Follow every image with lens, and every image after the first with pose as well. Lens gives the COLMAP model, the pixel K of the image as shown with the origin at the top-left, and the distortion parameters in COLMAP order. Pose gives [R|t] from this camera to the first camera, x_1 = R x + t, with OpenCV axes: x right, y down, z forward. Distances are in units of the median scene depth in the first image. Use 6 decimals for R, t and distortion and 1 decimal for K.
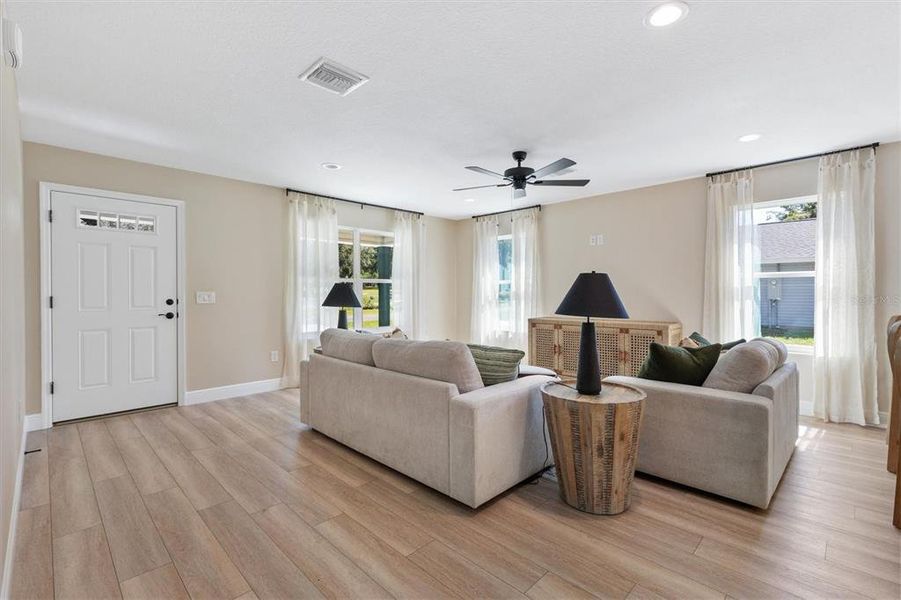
lens RADIAL K [[405.0, 0, 455.3], [0, 405.0, 296.4], [0, 0, 1]] dist [-0.000363, -0.000447]
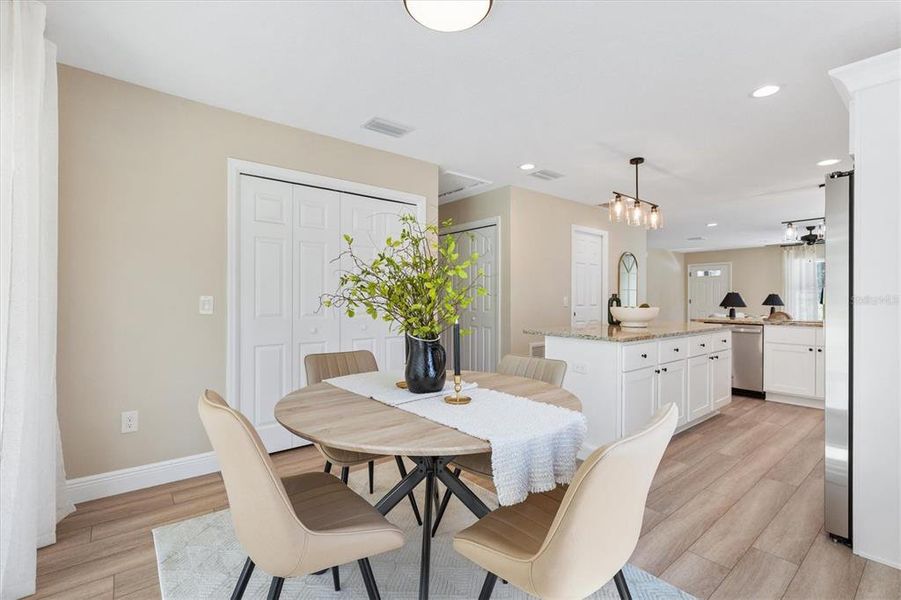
lens RADIAL K [[405.0, 0, 455.3], [0, 405.0, 296.4], [0, 0, 1]] dist [-0.000363, -0.000447]
pose [[-0.104500, -0.001748, -0.994523, 2.353924], [-0.011501, 0.999934, -0.000549, -0.001859], [0.994458, 0.011380, -0.104513, -0.503624]]
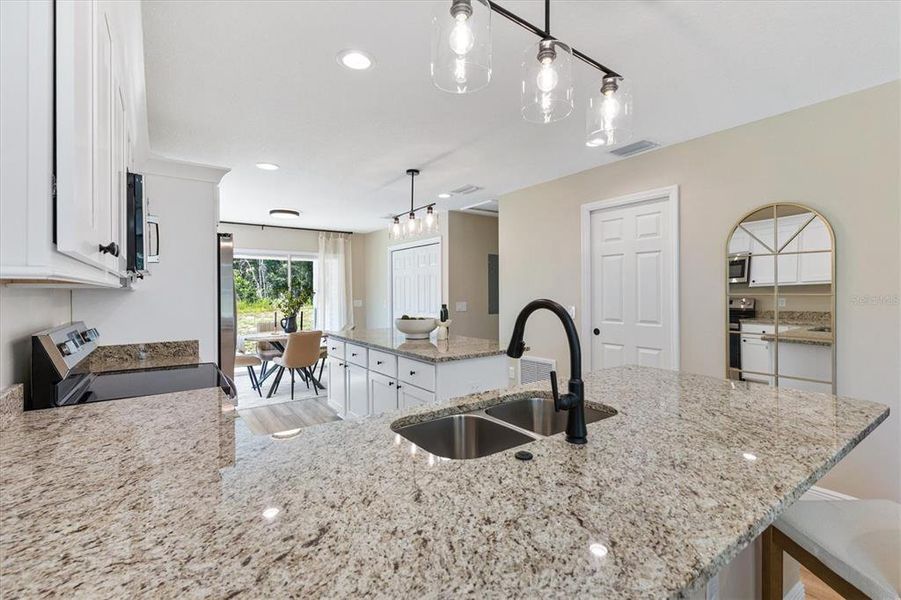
lens RADIAL K [[402.9, 0, 453.7], [0, 402.9, 294.9], [0, 0, 1]] dist [0.010982, -0.000309]
pose [[-0.986624, 0.005034, 0.162938, 0.991266], [0.007034, 0.999907, 0.011701, -0.053114], [-0.162864, 0.012691, -0.986567, 0.864090]]
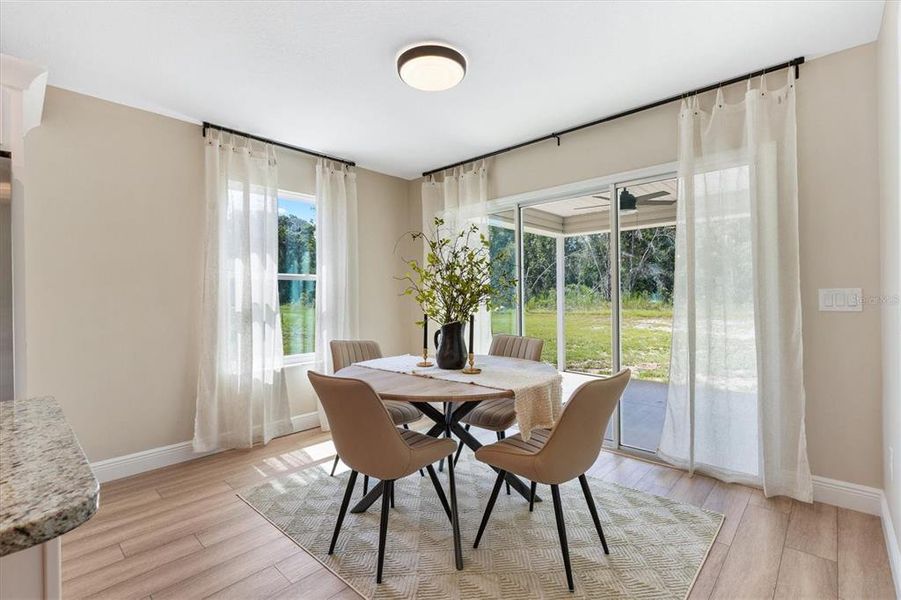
lens RADIAL K [[405.0, 0, 455.3], [0, 405.0, 296.4], [0, 0, 1]] dist [-0.000363, -0.000447]
pose [[-0.032137, 0.001495, 0.999482, 1.258363], [0.016306, 0.999867, -0.000971, -0.000959], [-0.999350, 0.016266, -0.032157, -0.580414]]
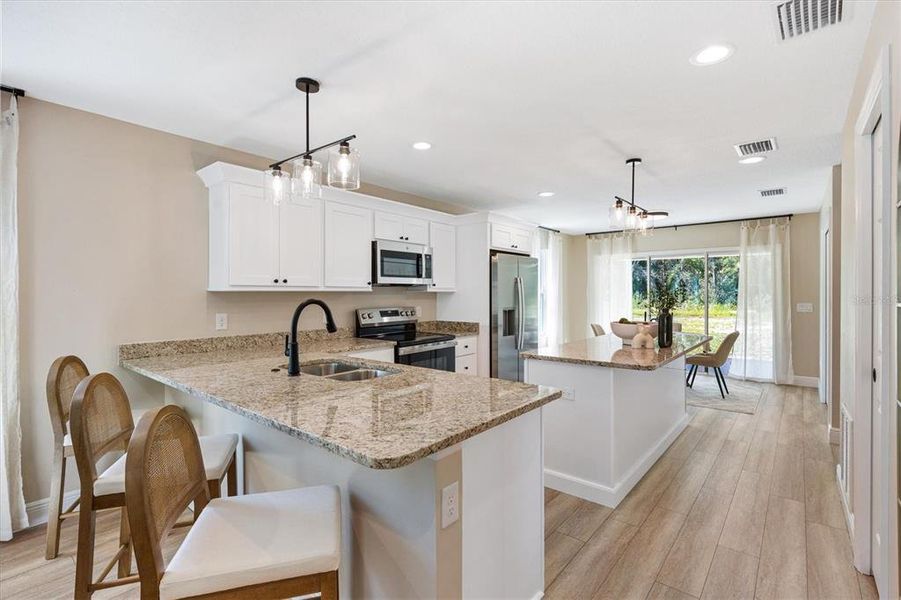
lens RADIAL K [[419.8, 0, 452.0], [0, 419.8, 295.7], [0, 0, 1]] dist [-0.009742, -0.000422]
pose [[-0.084103, -0.002320, 0.996454, 0.312932], [0.007631, 0.999966, 0.002972, -0.048751], [-0.996428, 0.007854, -0.084082, 0.360151]]
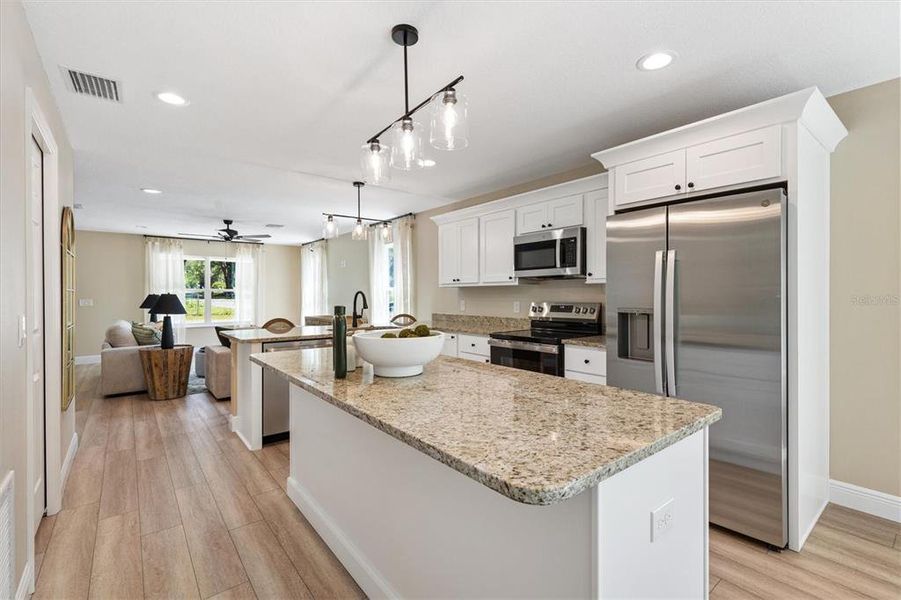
lens RADIAL K [[405.0, 0, 455.3], [0, 405.0, 296.4], [0, 0, 1]] dist [-0.000363, -0.000447]
pose [[0.993919, -0.000217, -0.110117, 1.380154], [0.000039, 0.999999, -0.001616, -0.026106], [0.110117, 0.001602, 0.993917, -0.655099]]
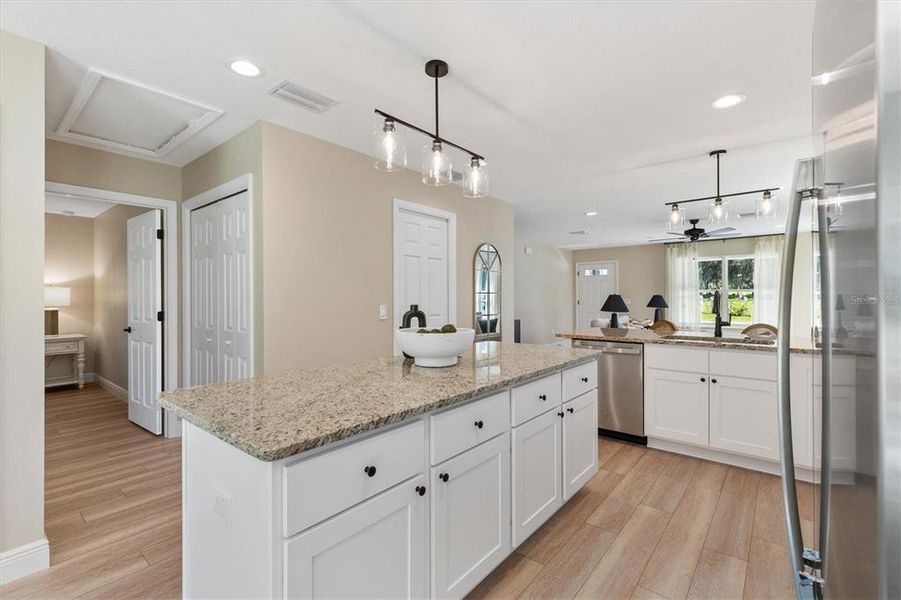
lens RADIAL K [[402.9, 0, 453.7], [0, 402.9, 294.9], [0, 0, 1]] dist [0.010982, -0.000309]
pose [[0.091248, -0.001646, -0.995827, 1.847950], [-0.004535, 0.999988, -0.002068, -0.030117], [0.995818, 0.004704, 0.091240, -0.177901]]
